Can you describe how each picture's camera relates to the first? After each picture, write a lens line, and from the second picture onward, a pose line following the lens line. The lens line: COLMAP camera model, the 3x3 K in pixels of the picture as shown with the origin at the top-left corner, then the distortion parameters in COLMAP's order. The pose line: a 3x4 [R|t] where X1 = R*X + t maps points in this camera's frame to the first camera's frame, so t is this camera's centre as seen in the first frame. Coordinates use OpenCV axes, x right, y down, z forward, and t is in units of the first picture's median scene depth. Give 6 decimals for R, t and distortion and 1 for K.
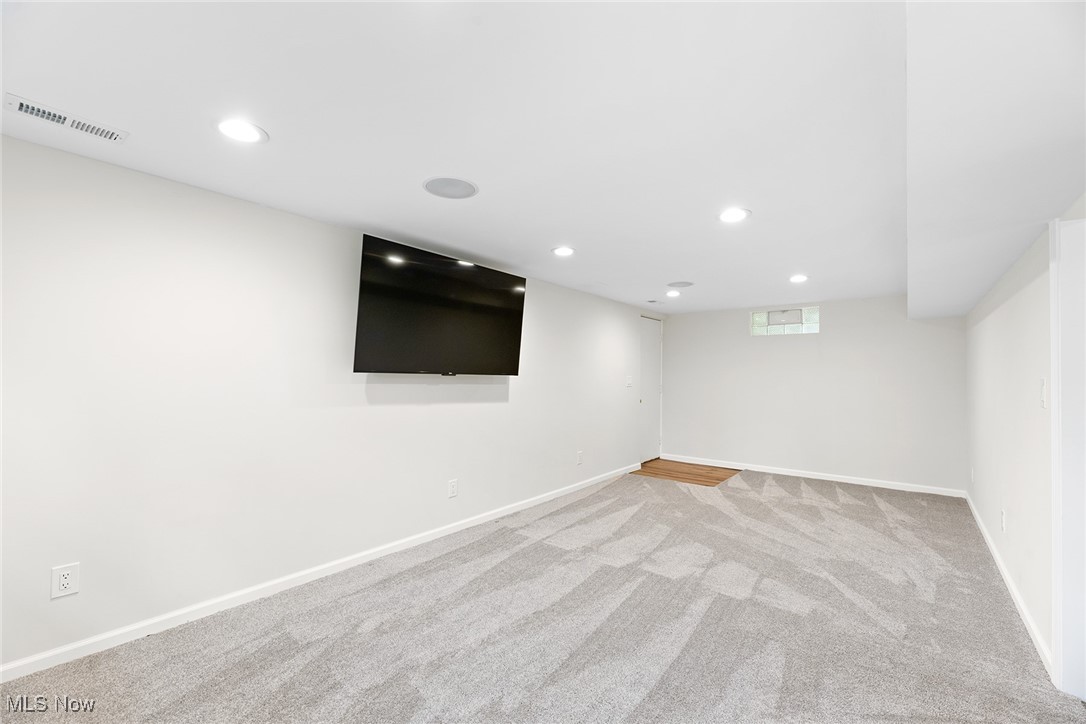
lens RADIAL K [[441.9, 0, 540.9], [0, 441.9, 365.6], [0, 0, 1]] dist [-0.003877, -0.000852]
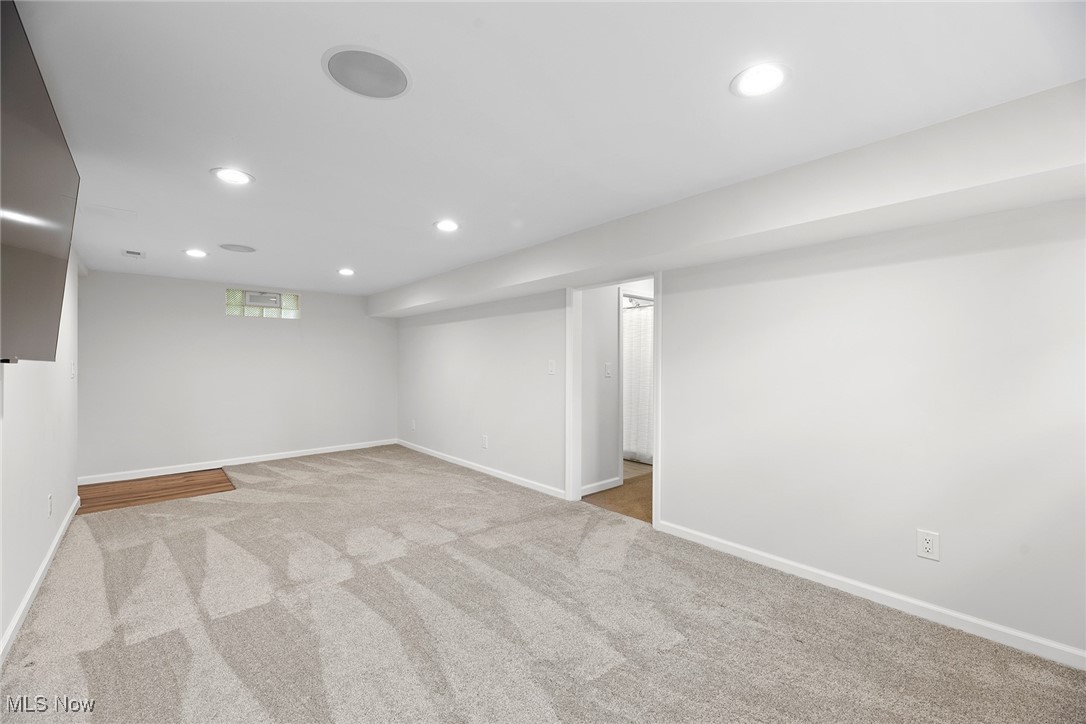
lens RADIAL K [[441.9, 0, 540.9], [0, 441.9, 365.6], [0, 0, 1]] dist [-0.003877, -0.000852]
pose [[0.161383, -0.021448, 0.986659, -0.495343], [-0.016333, 0.999569, 0.024401, 0.002967], [-0.986757, -0.020053, 0.160963, 0.386769]]
